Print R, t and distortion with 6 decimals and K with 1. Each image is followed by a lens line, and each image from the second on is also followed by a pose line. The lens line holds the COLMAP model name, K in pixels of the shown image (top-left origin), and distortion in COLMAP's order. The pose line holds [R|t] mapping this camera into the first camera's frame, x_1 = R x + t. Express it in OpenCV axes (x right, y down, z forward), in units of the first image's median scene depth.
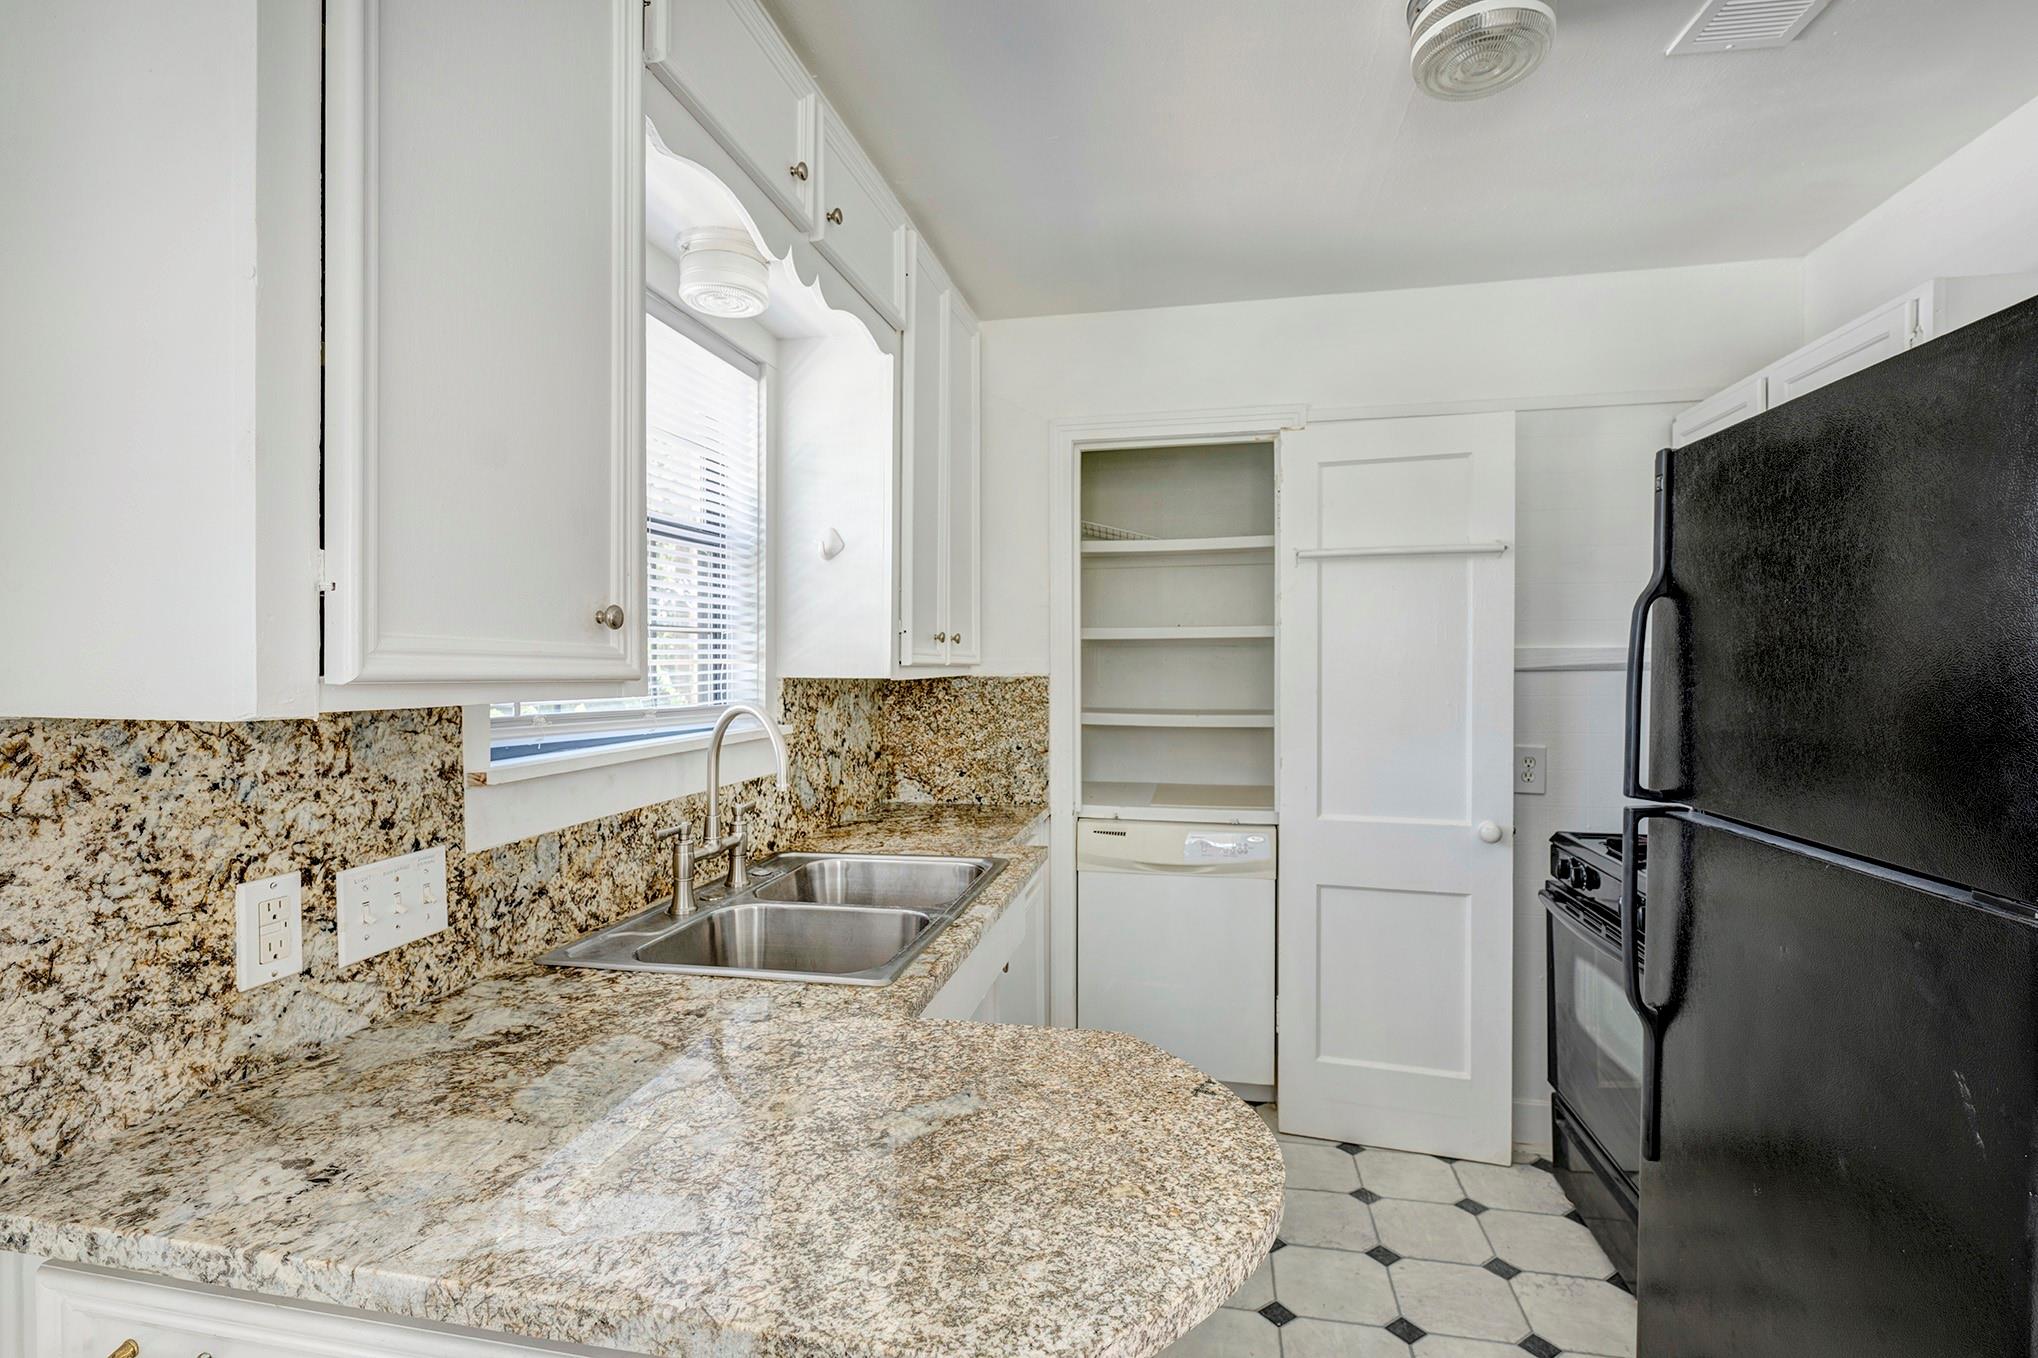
lens RADIAL K [[968.2, 0, 1016.1], [0, 968.2, 678.7], [0, 0, 1]] dist [0.003910, 0.000160]
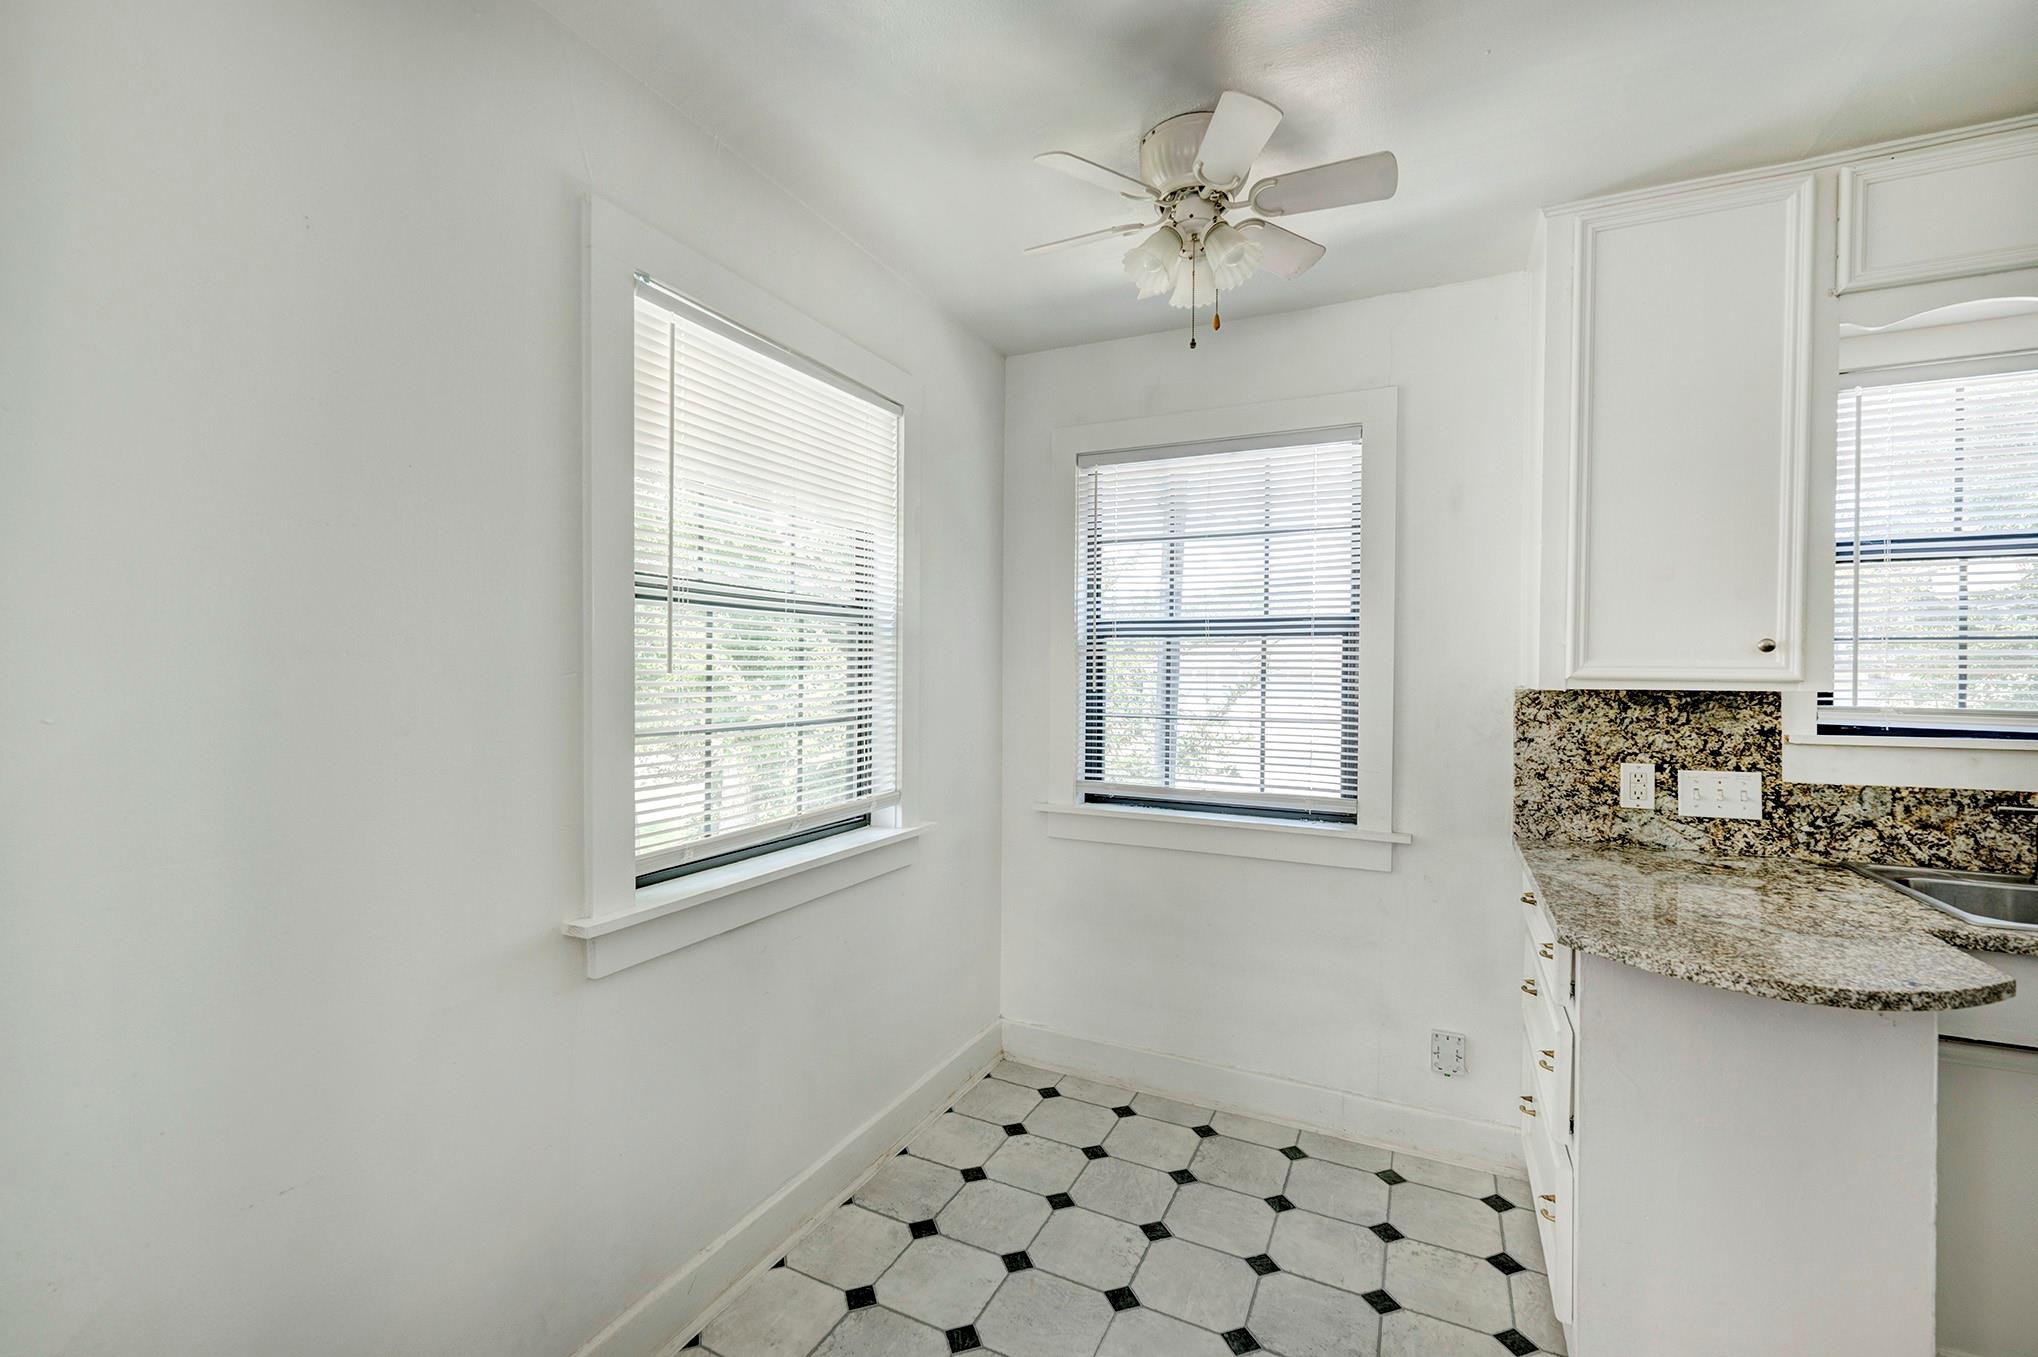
lens RADIAL K [[848.8, 0, 1022.0], [0, 848.8, 676.6], [0, 0, 1]] dist [-0.001068, -0.000045]
pose [[-0.253580, 0.008179, -0.967280, 1.422567], [-0.017661, 0.999758, 0.013084, -0.003028], [0.967153, 0.020401, -0.253374, 0.077973]]
